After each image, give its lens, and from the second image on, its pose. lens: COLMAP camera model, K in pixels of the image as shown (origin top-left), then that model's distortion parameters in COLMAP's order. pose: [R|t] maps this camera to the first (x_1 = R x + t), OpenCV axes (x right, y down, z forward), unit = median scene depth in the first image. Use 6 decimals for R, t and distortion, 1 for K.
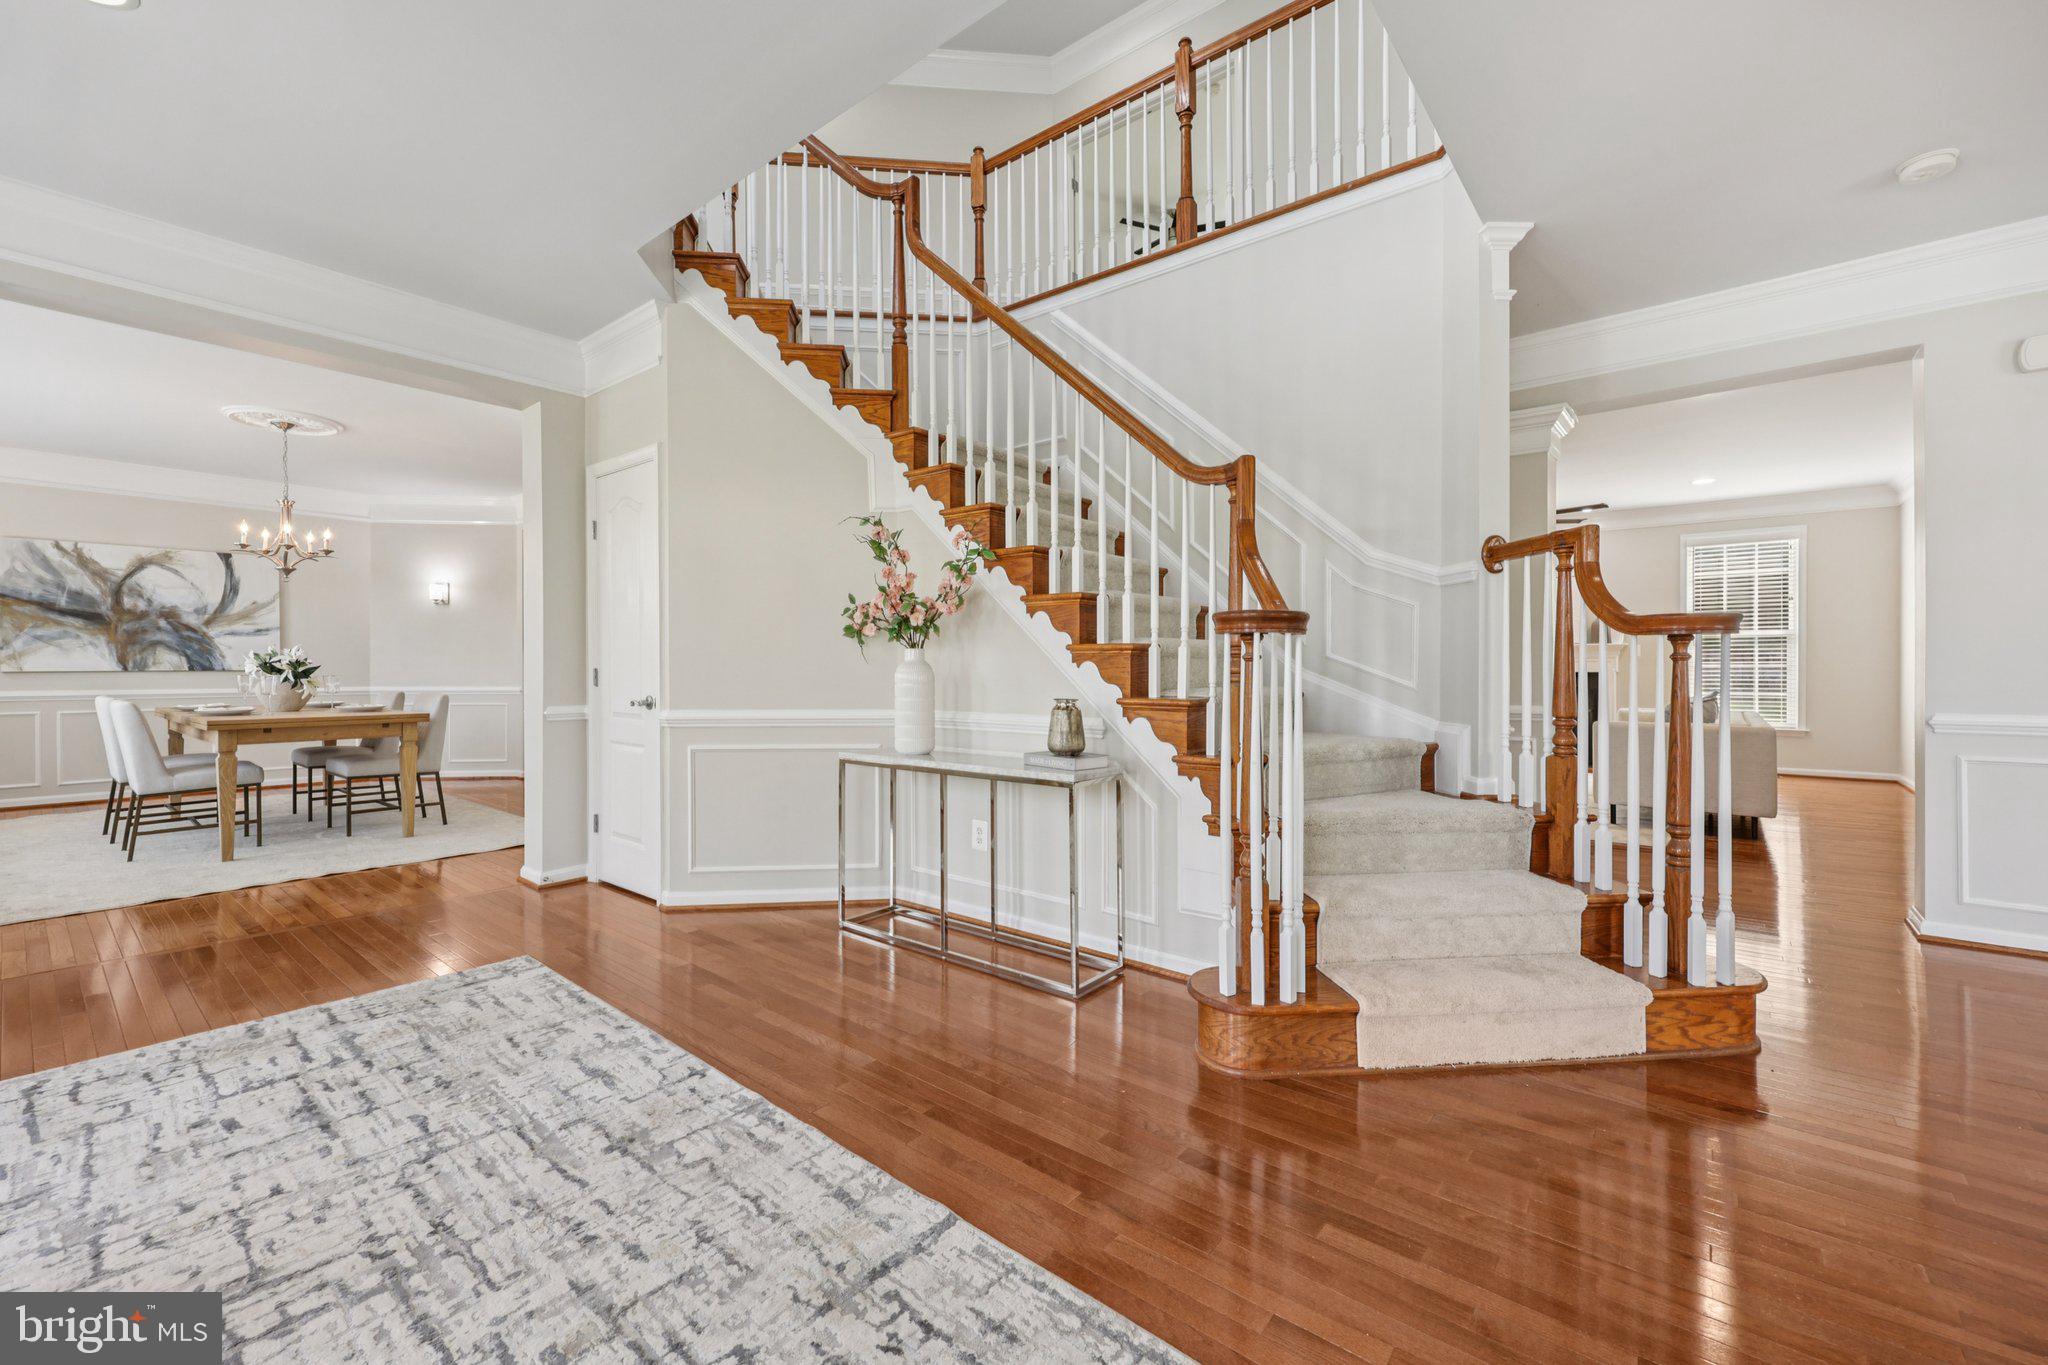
lens RADIAL K [[827.4, 0, 1018.1], [0, 827.4, 673.4], [0, 0, 1]] dist [0.003180, -0.000035]
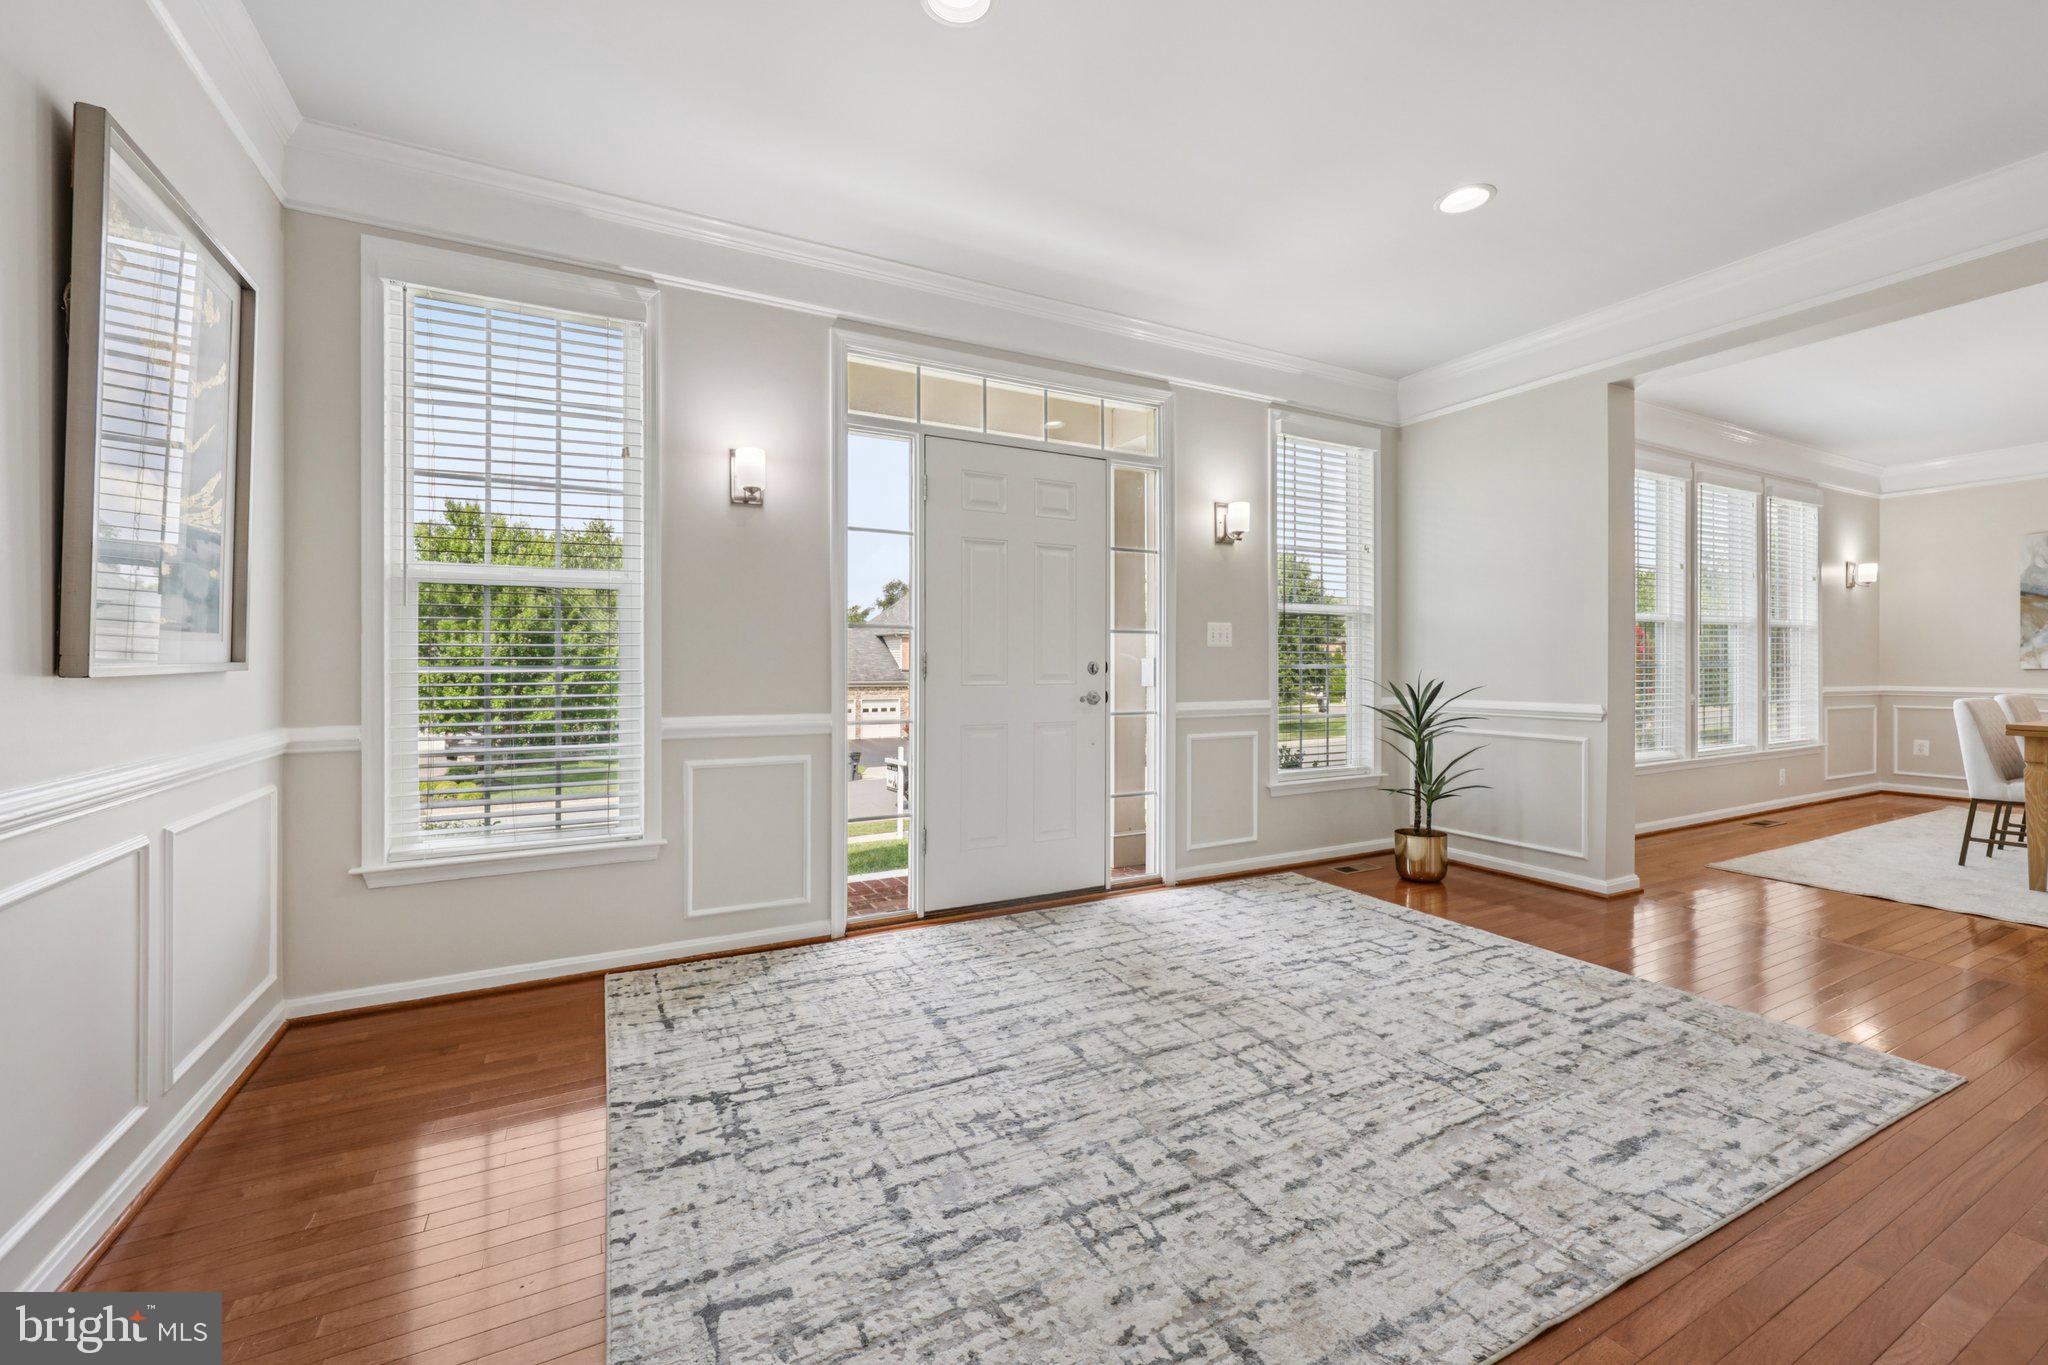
lens RADIAL K [[827.4, 0, 1017.1], [0, 827.4, 667.4], [0, 0, 1]] dist [0.003180, -0.000035]
pose [[-0.383869, 0.001739, -0.923386, 0.525971], [-0.008599, 0.999948, 0.005457, 0.002575], [0.923348, 0.010035, -0.383834, 0.803864]]
